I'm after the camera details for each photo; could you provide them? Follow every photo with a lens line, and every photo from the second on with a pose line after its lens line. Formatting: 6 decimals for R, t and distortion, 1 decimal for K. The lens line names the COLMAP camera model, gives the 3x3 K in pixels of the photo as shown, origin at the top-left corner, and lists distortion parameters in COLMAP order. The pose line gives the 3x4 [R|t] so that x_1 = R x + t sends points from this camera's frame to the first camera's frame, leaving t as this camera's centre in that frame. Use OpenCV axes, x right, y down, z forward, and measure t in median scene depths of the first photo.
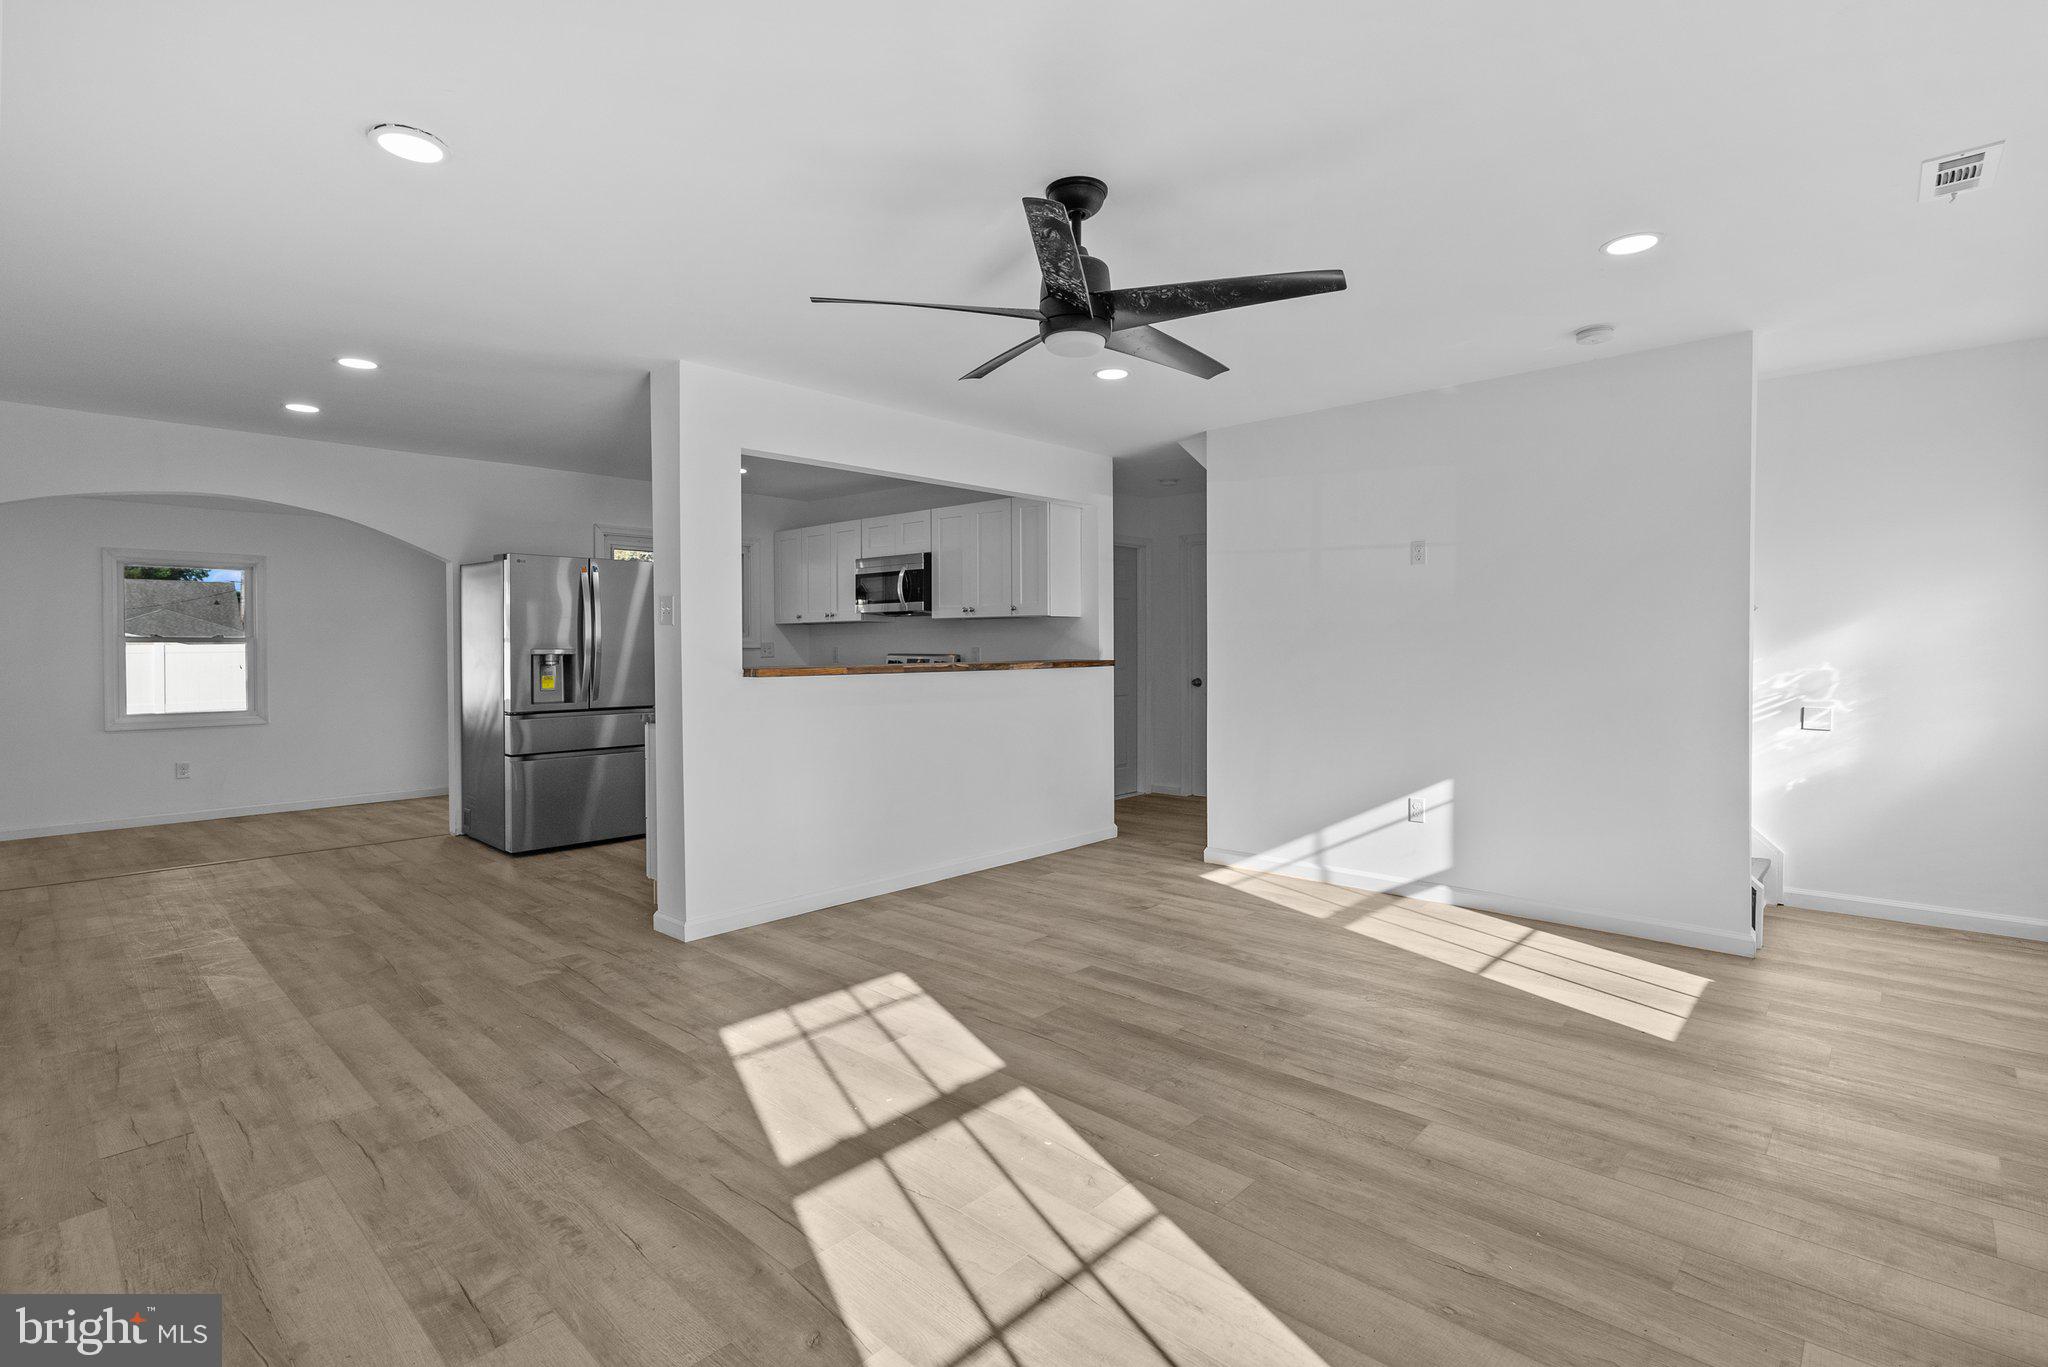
lens RADIAL K [[952.4, 0, 1014.9], [0, 952.4, 630.6], [0, 0, 1]] dist [-0.007158, 0.000803]
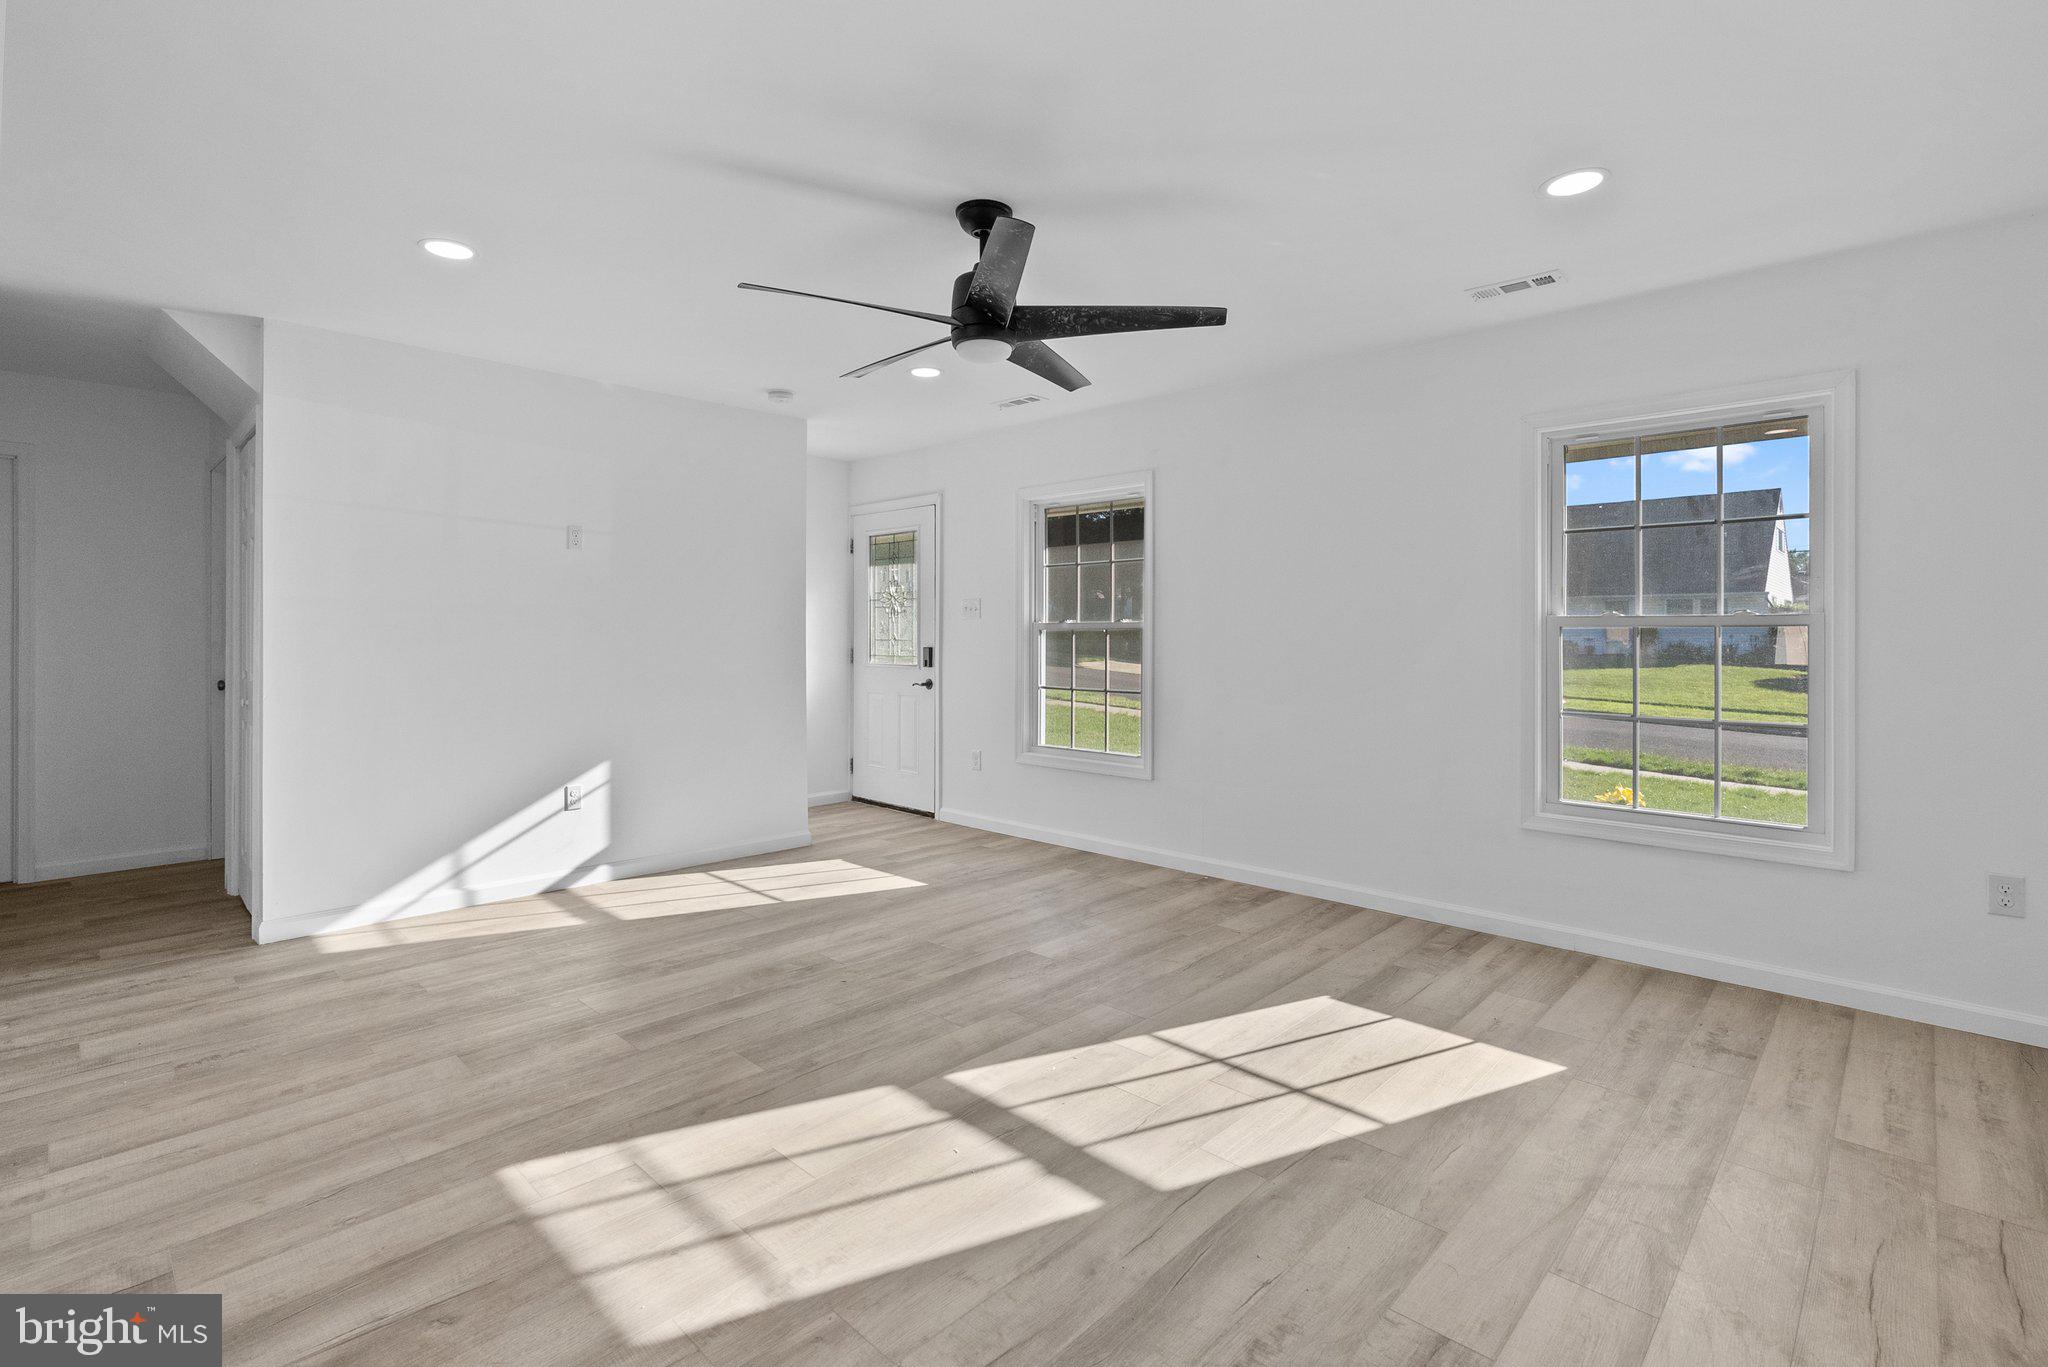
lens RADIAL K [[952.4, 0, 1014.9], [0, 952.4, 630.6], [0, 0, 1]] dist [-0.007158, 0.000803]
pose [[0.015640, 0.008940, 0.999838, -0.818579], [-0.019816, 0.999766, -0.008630, 0.019926], [-0.999681, -0.019677, 0.015813, 0.767827]]
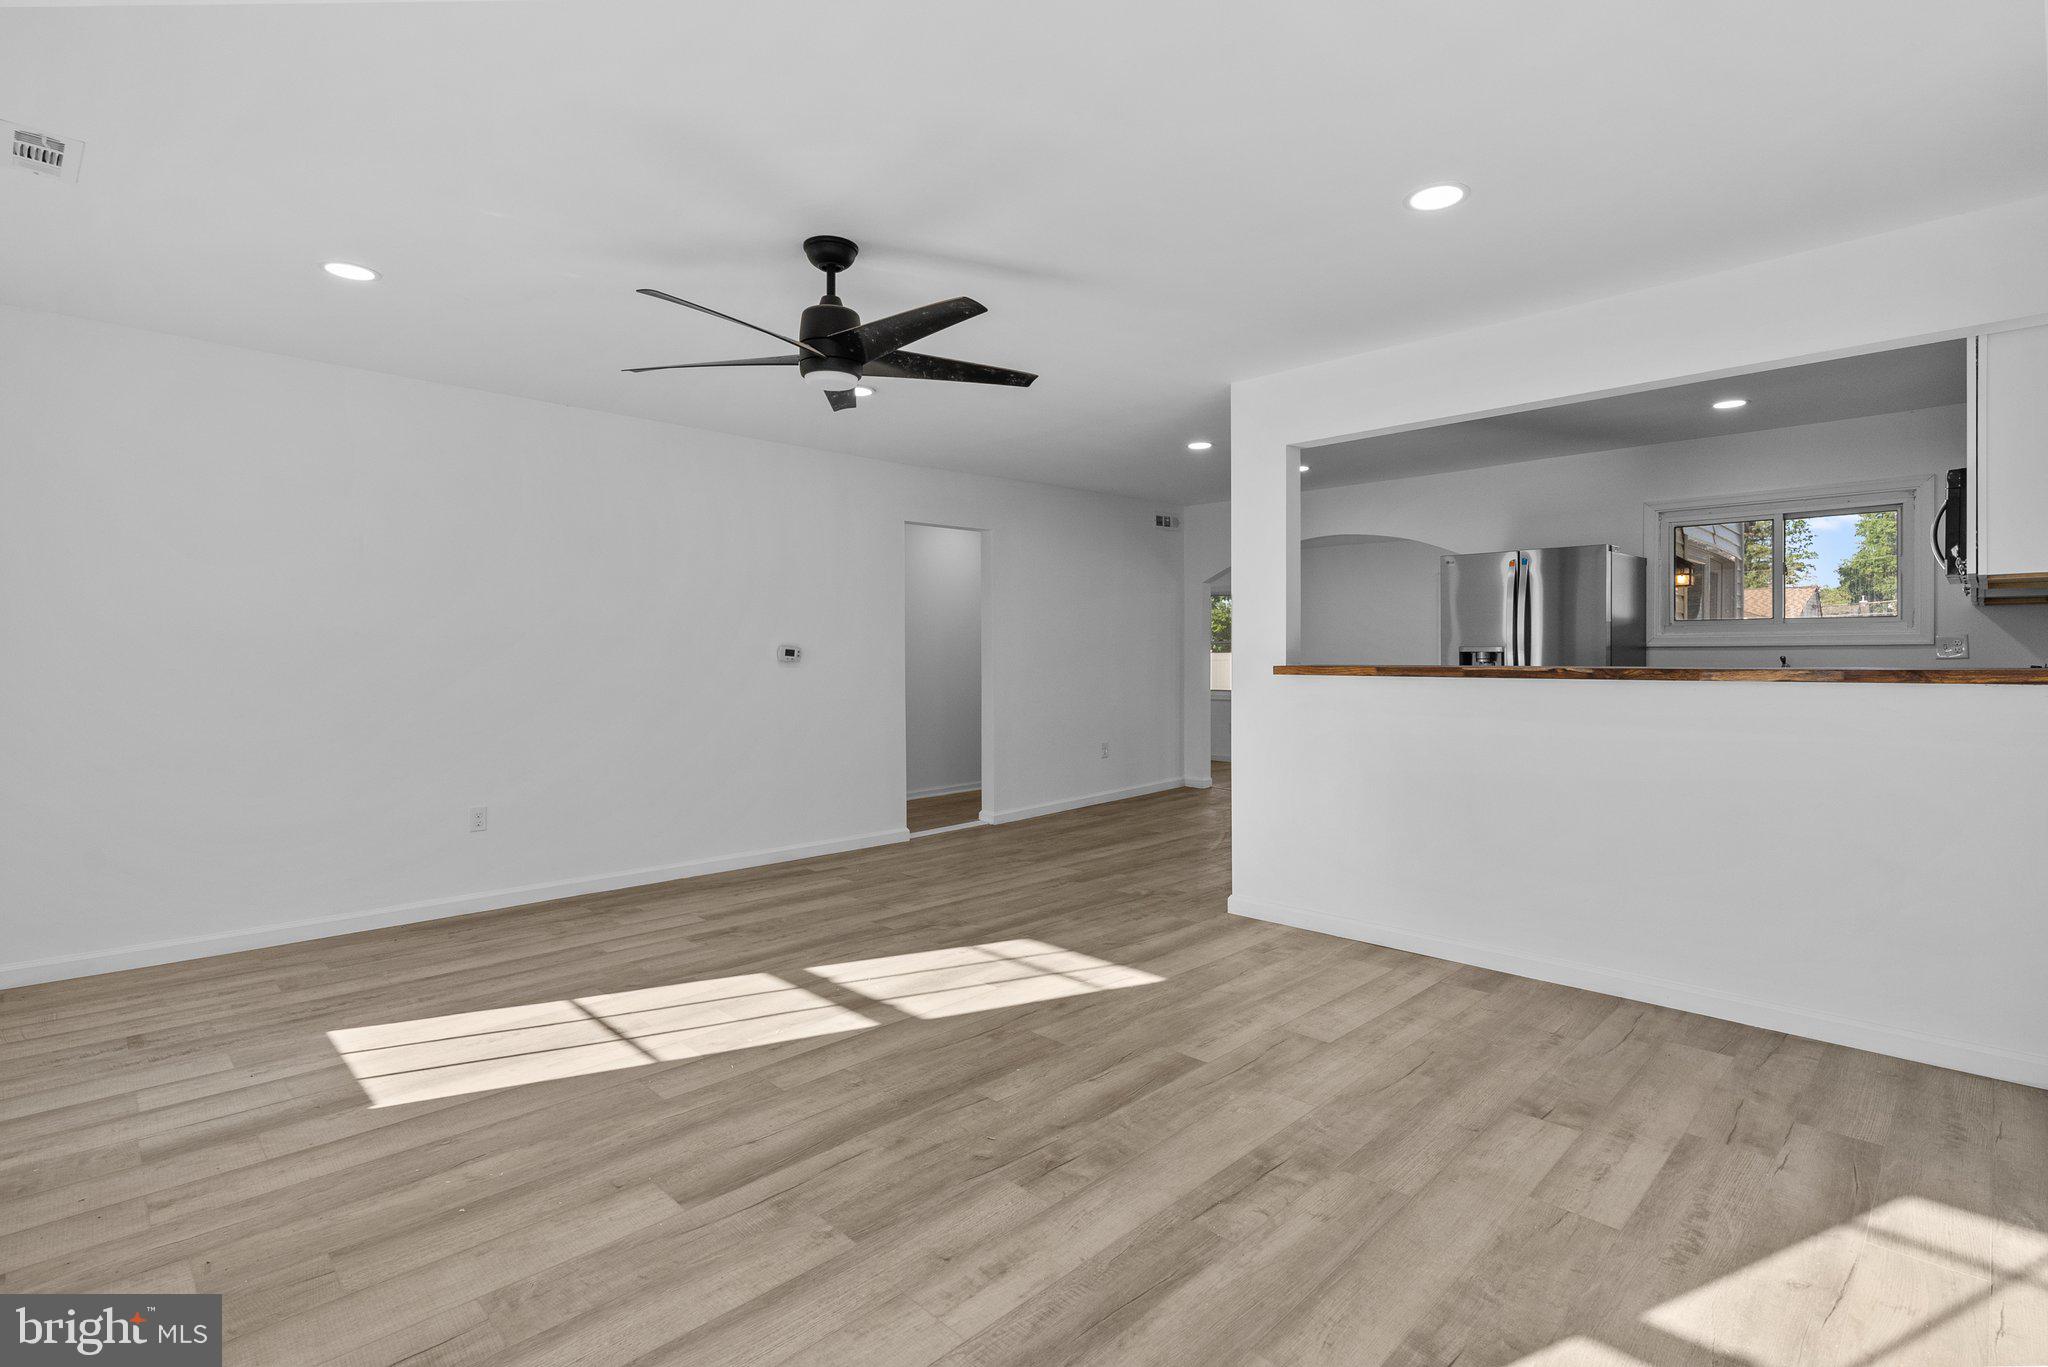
lens RADIAL K [[958.2, 0, 1062.3], [0, 958.2, 662.0], [0, 0, 1]] dist [-0.011781, -0.000199]
pose [[-0.001772, 0.013146, -0.999912, 0.979639], [0.019113, 0.999731, 0.013109, 0.020090], [0.999816, -0.019088, -0.002023, 1.032111]]
